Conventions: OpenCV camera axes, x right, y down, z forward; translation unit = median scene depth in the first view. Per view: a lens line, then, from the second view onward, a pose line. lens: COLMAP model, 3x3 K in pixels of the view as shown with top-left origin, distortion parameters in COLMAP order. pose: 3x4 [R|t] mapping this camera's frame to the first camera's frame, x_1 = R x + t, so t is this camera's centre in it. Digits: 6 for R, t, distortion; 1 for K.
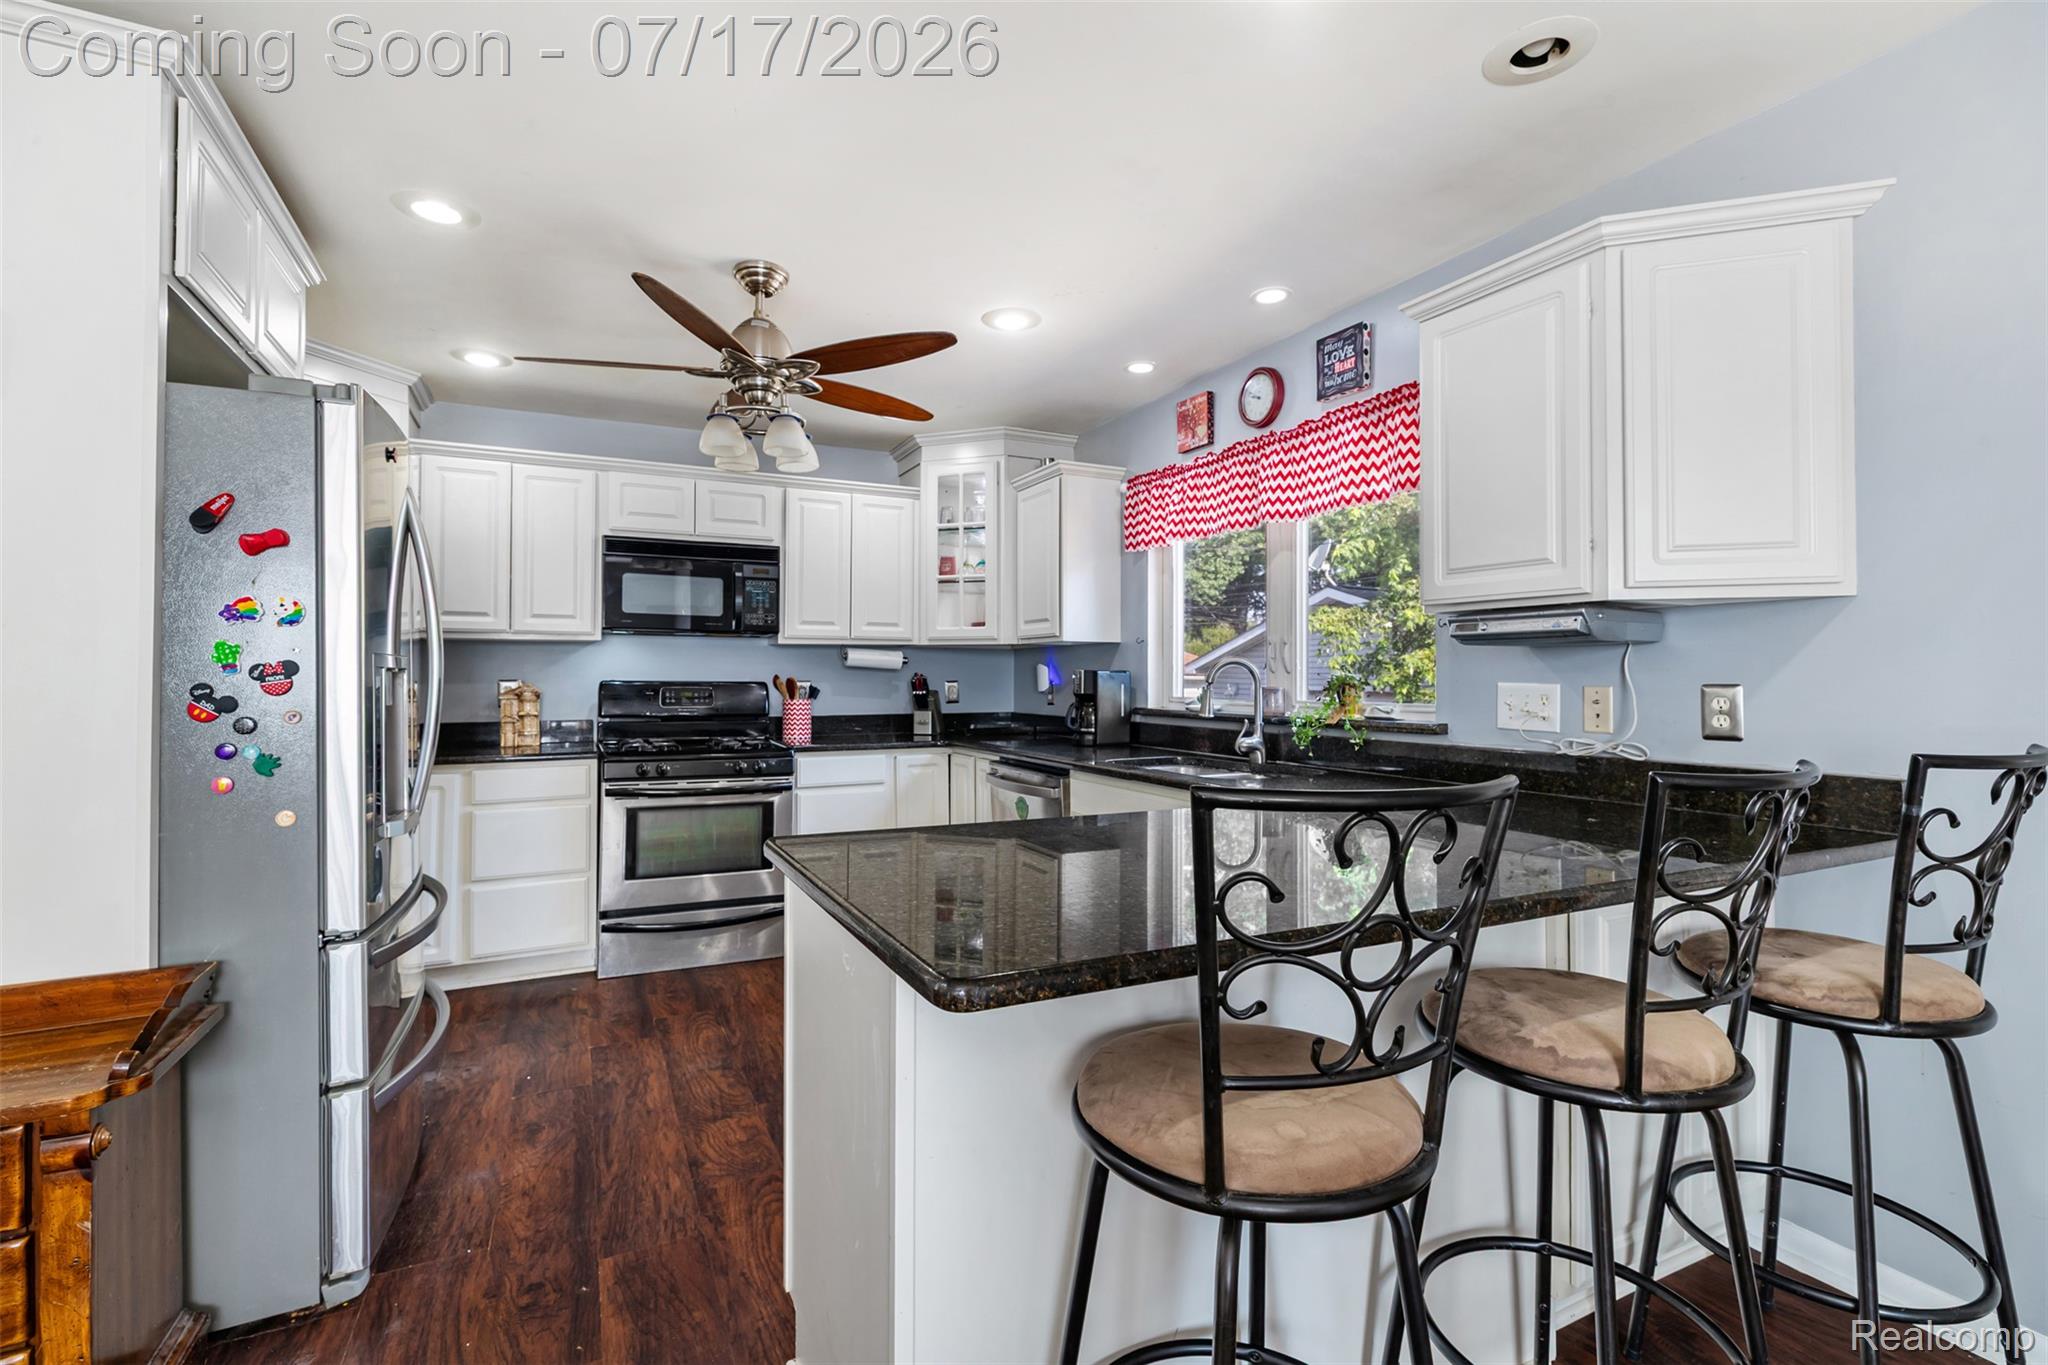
lens RADIAL K [[921.8, 0, 1034.3], [0, 921.8, 663.7], [0, 0, 1]] dist [-0.000022, 0.001849]
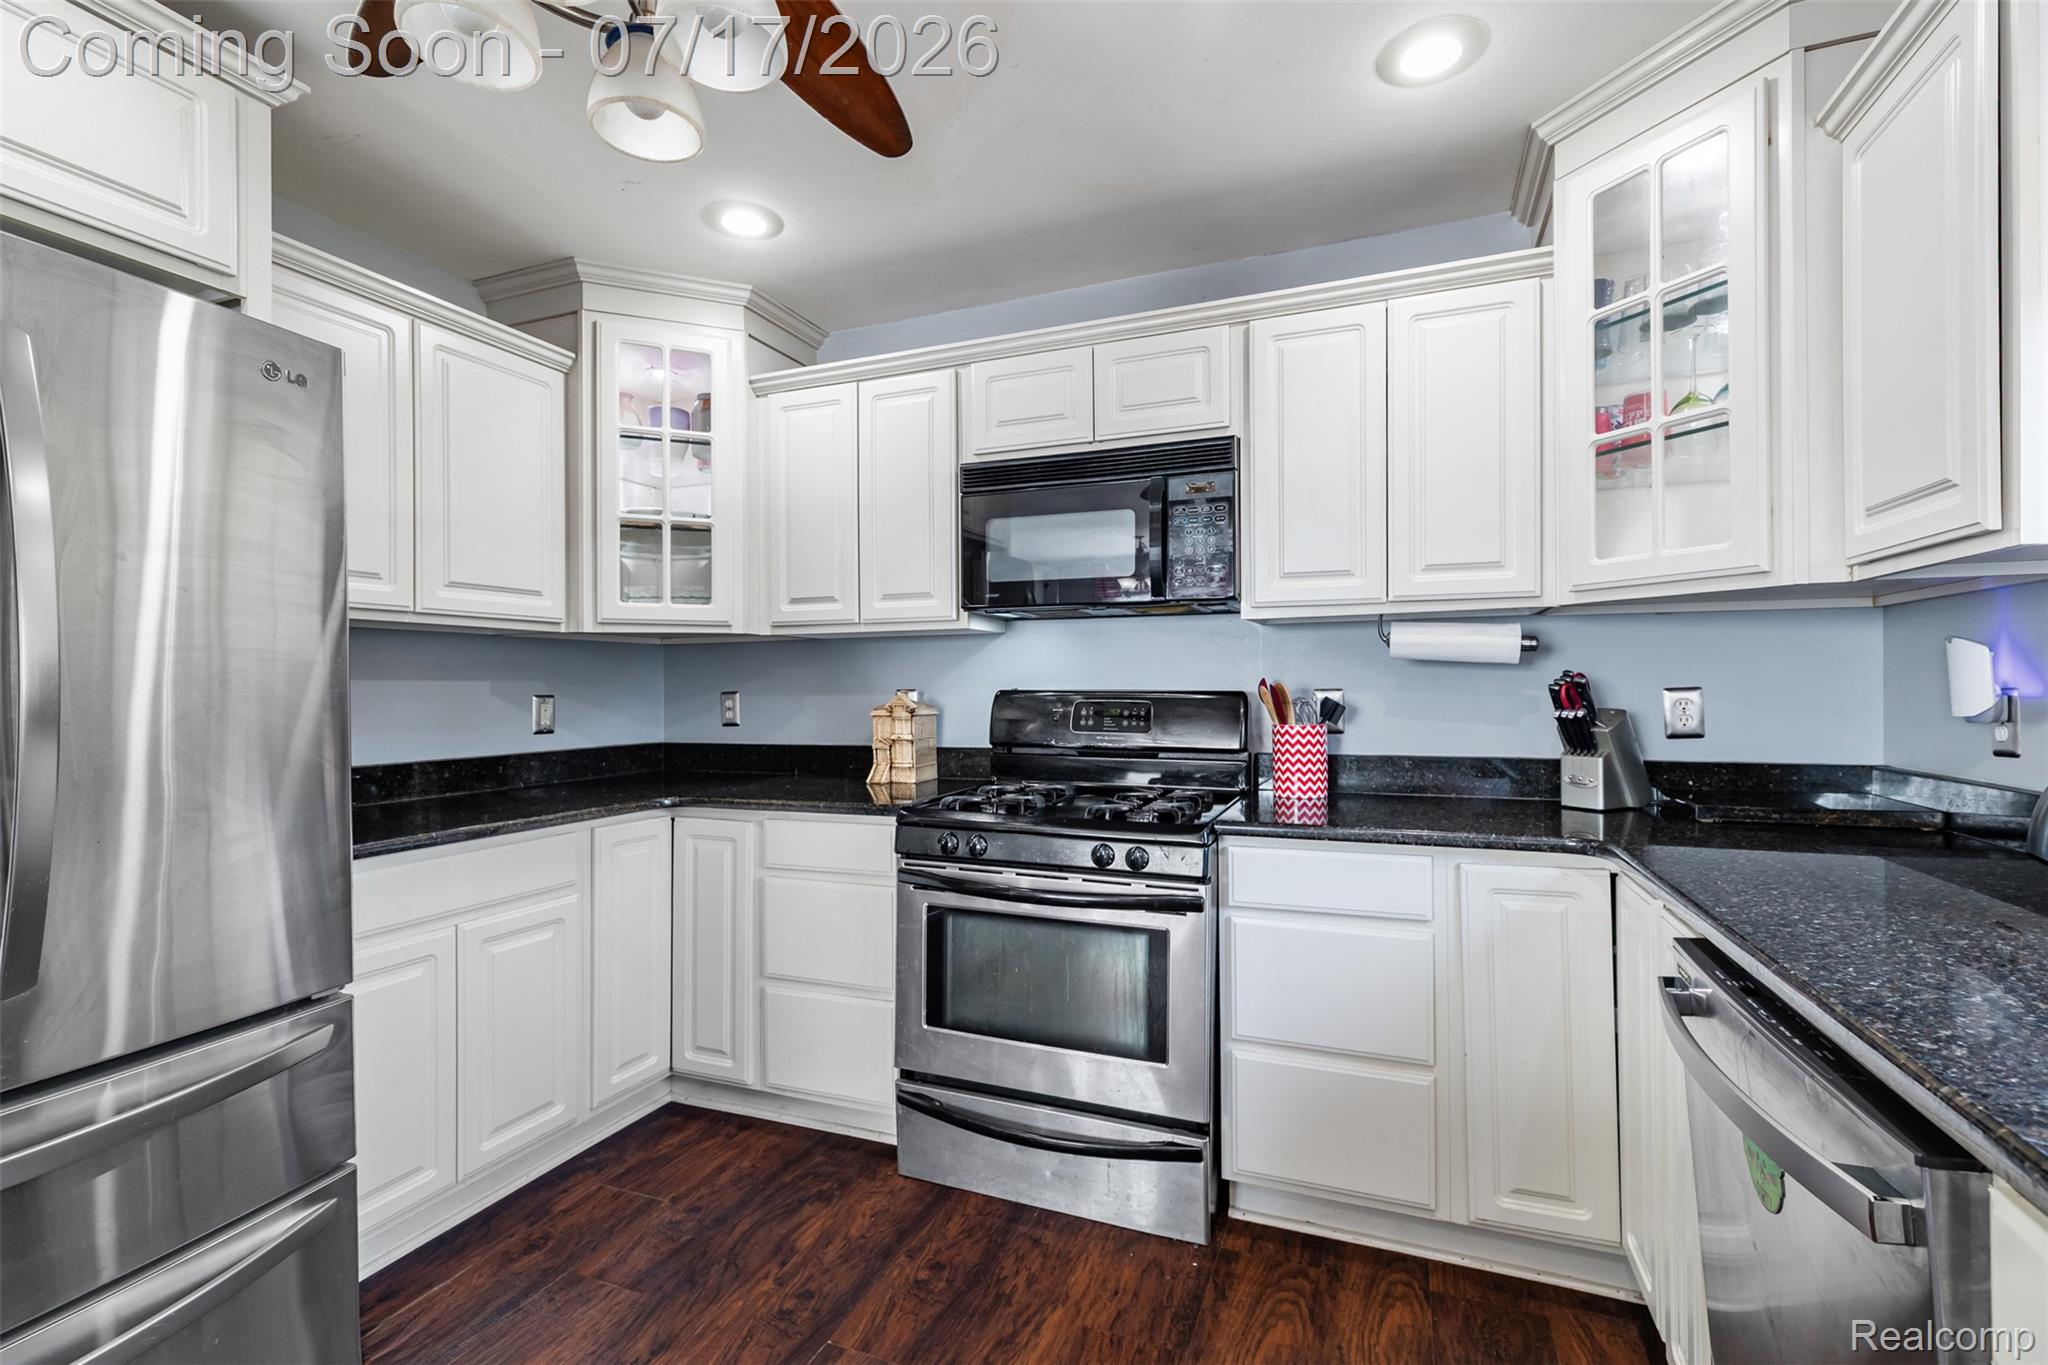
lens RADIAL K [[921.8, 0, 1028.2], [0, 921.8, 686.1], [0, 0, 1]] dist [-0.000022, 0.001849]
pose [[0.661042, -0.006277, -0.750322, 0.044321], [0.018459, 0.999798, 0.007898, 0.011128], [0.750122, -0.019071, 0.661025, 0.614063]]
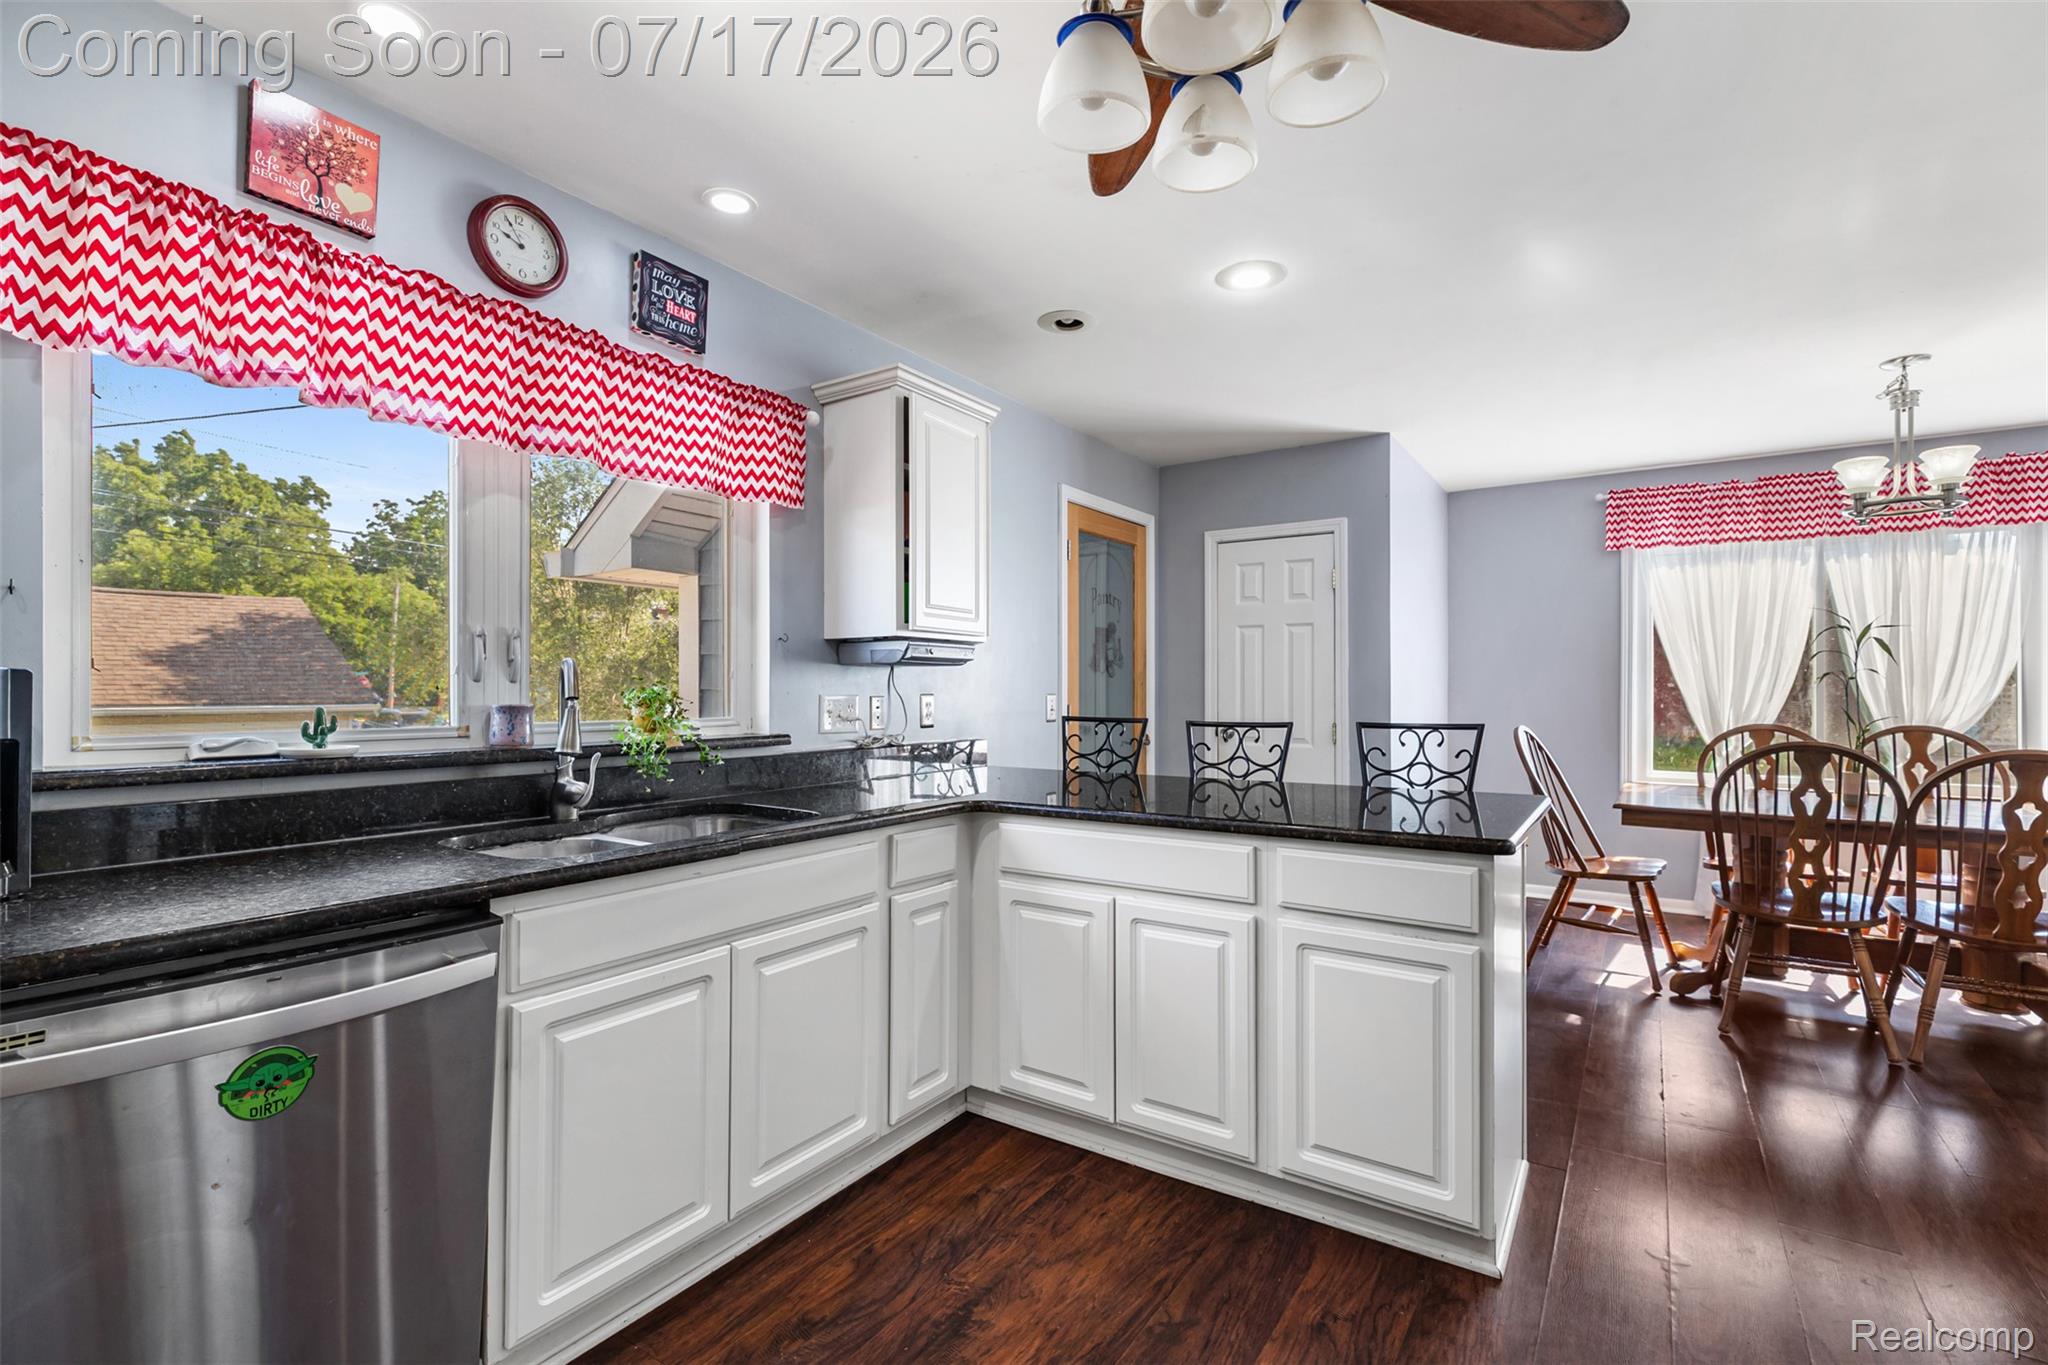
lens RADIAL K [[921.8, 0, 1043.2], [0, 921.8, 683.5], [0, 0, 1]] dist [-0.000022, 0.001849]
pose [[-0.500923, 0.004981, 0.865478, -0.411066], [-0.014616, 0.999792, -0.014214, 0.012222], [-0.865369, -0.019770, -0.500746, 0.859613]]
